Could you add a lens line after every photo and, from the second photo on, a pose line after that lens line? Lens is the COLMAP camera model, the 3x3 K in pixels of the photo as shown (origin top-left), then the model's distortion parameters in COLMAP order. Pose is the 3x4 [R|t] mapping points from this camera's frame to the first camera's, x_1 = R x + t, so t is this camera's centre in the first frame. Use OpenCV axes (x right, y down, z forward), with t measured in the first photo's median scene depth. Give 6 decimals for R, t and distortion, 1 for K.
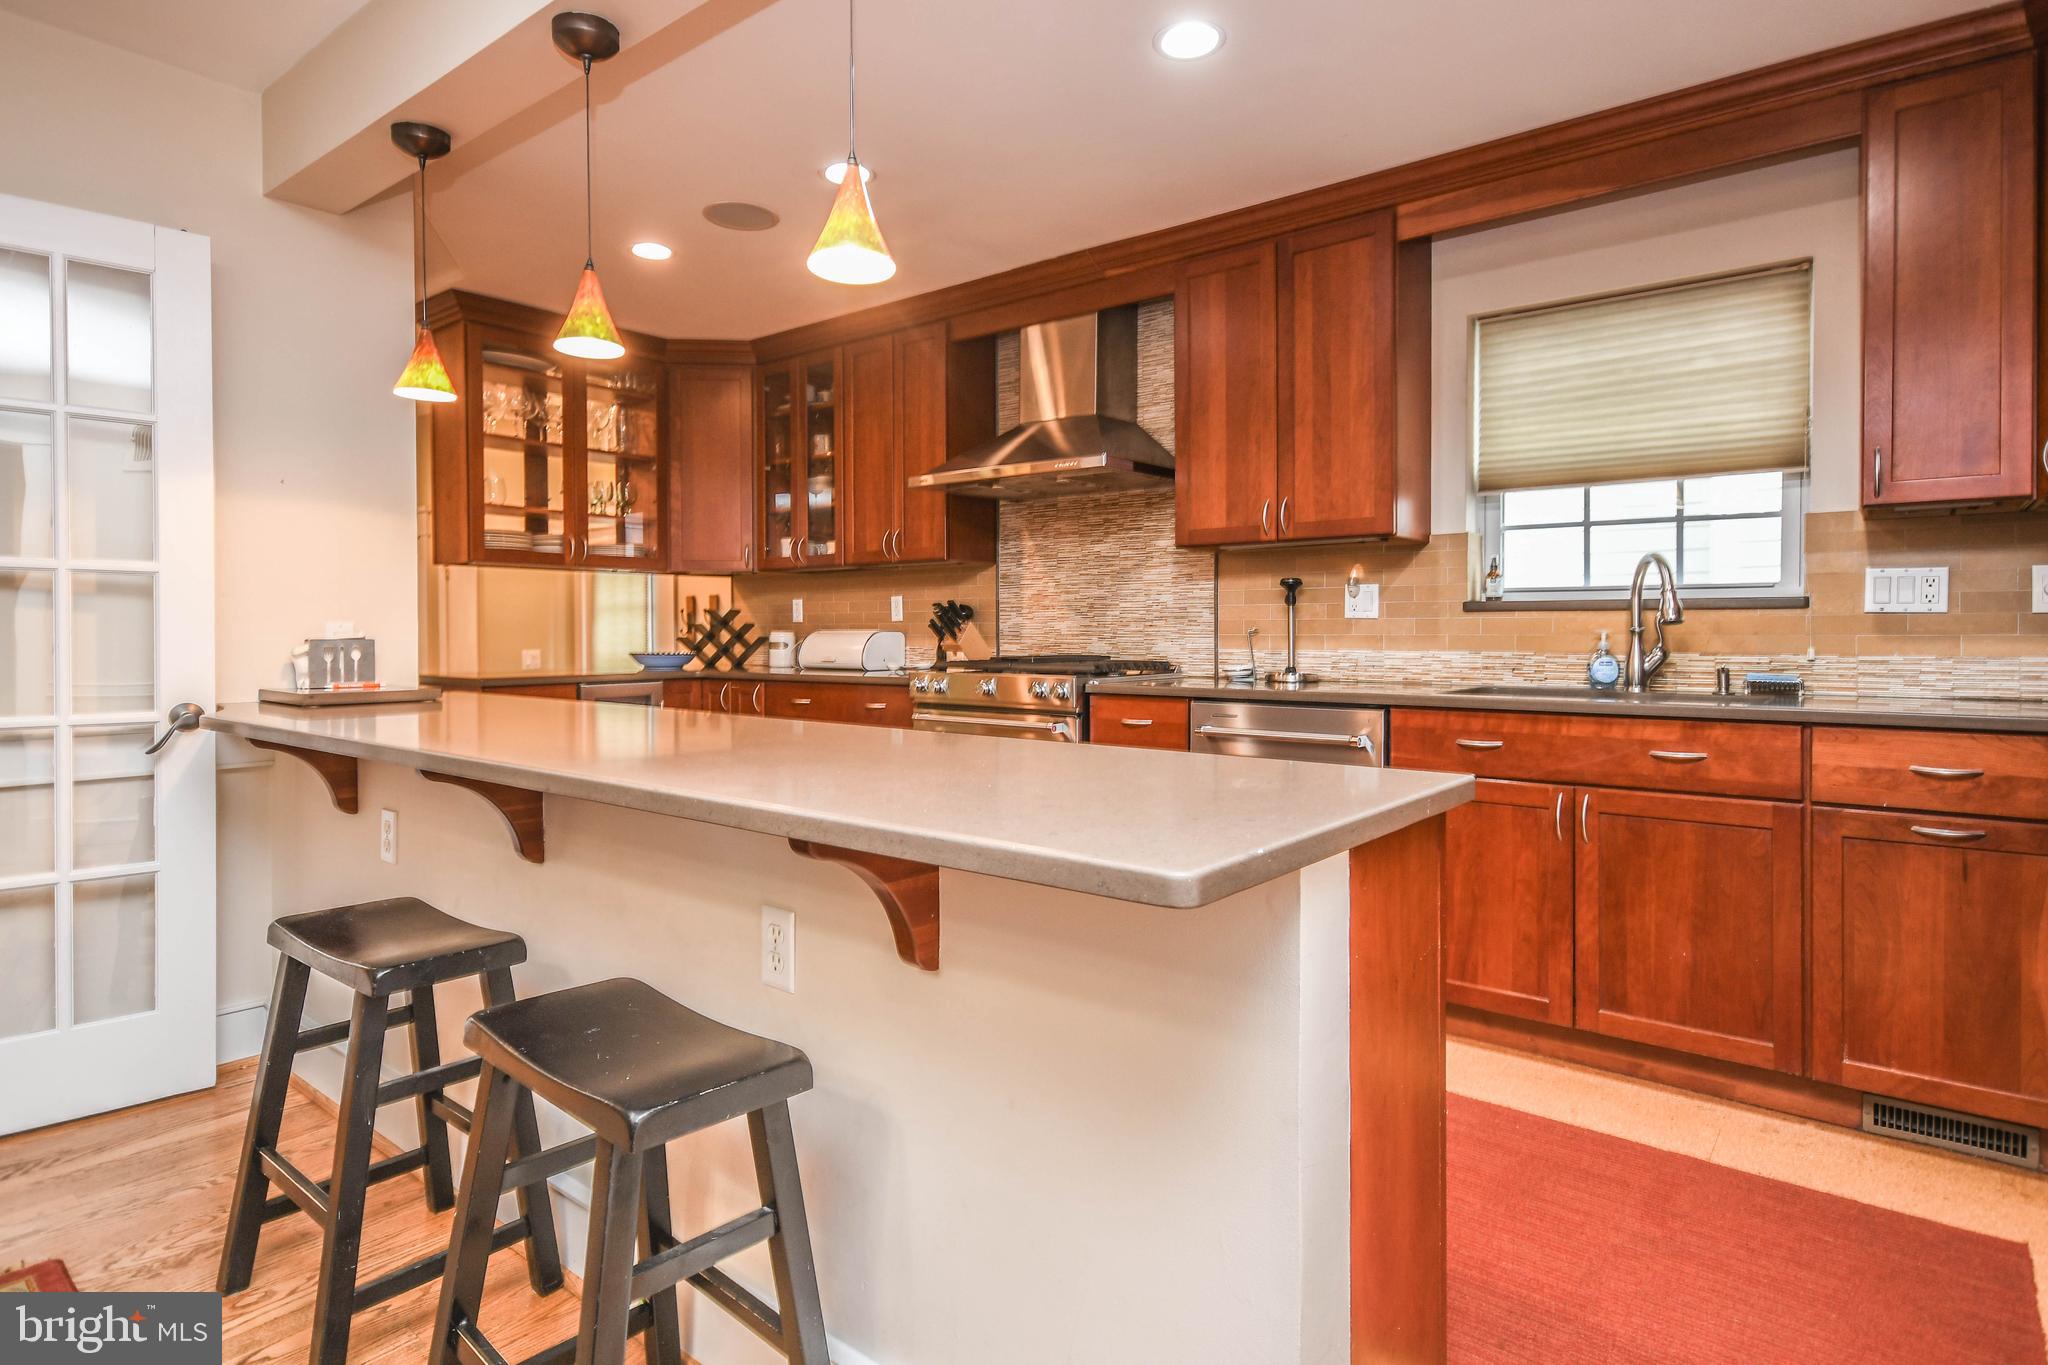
lens RADIAL K [[1128.5, 0, 997.1], [0, 1128.5, 636.8], [0, 0, 1]] dist [0.016564, 0.001083]
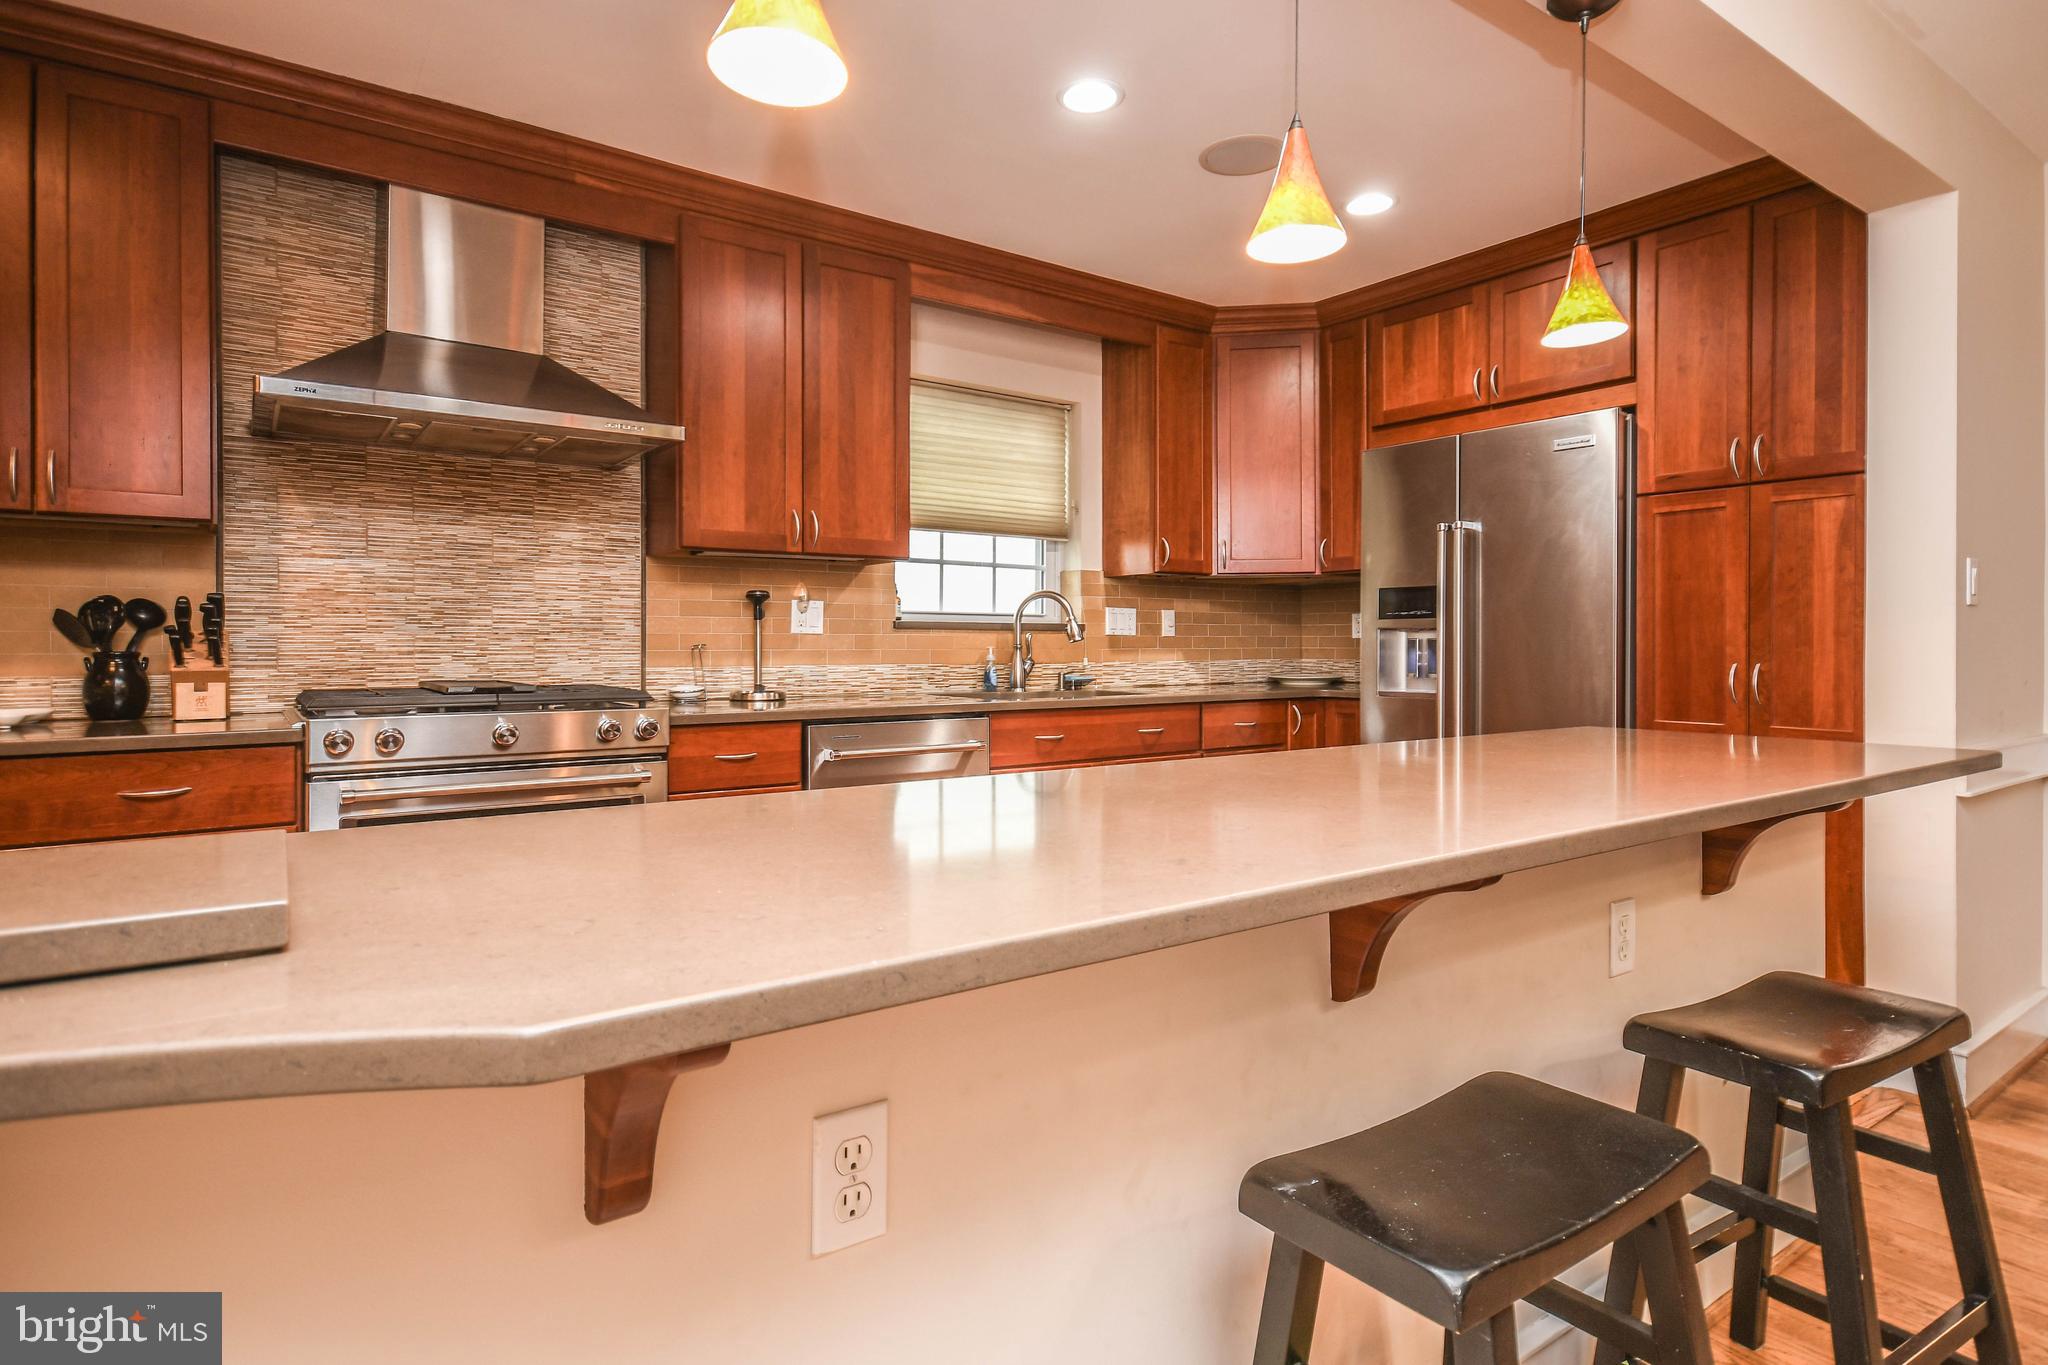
lens RADIAL K [[1081.1, 0, 1034.1], [0, 1081.1, 644.0], [0, 0, 1]] dist [0.001262, 0.001649]
pose [[0.234538, -0.000332, 0.972107, -0.591605], [0.002852, 0.999996, -0.000347, -0.006899], [-0.972103, 0.002854, 0.234538, 0.583734]]
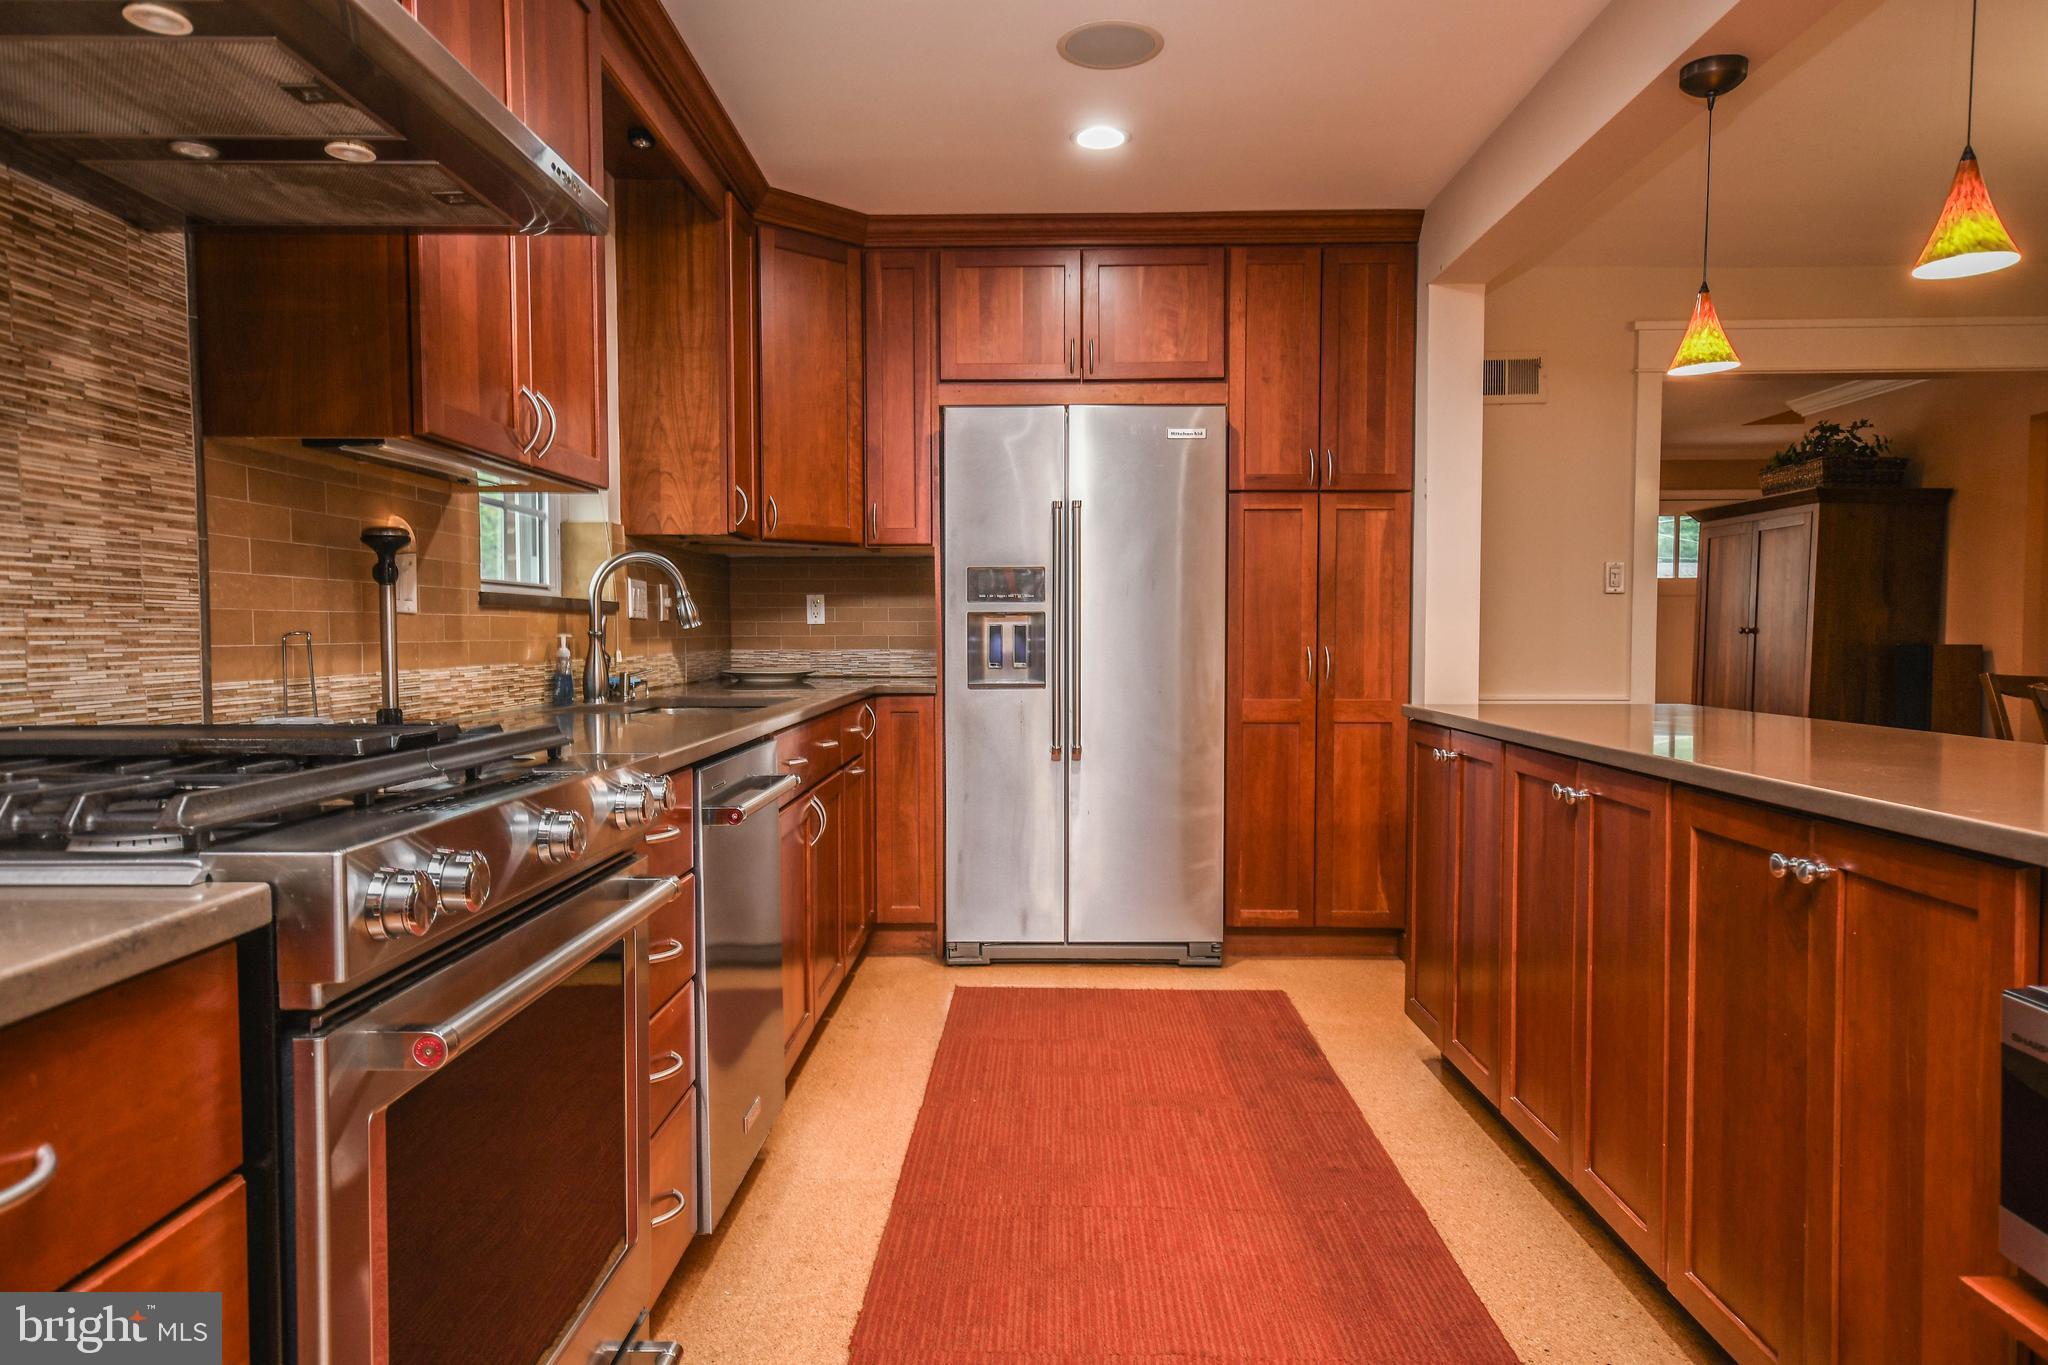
lens RADIAL K [[1285.1, 0, 1024.0], [0, 1285.1, 682.5], [0, 0, 1]] dist [0.002509, 0.017845]
pose [[-0.636679, -0.031598, 0.770481, -0.366836], [0.002604, 0.999066, 0.043125, -0.008896], [-0.771124, 0.029463, -0.636002, 1.190134]]
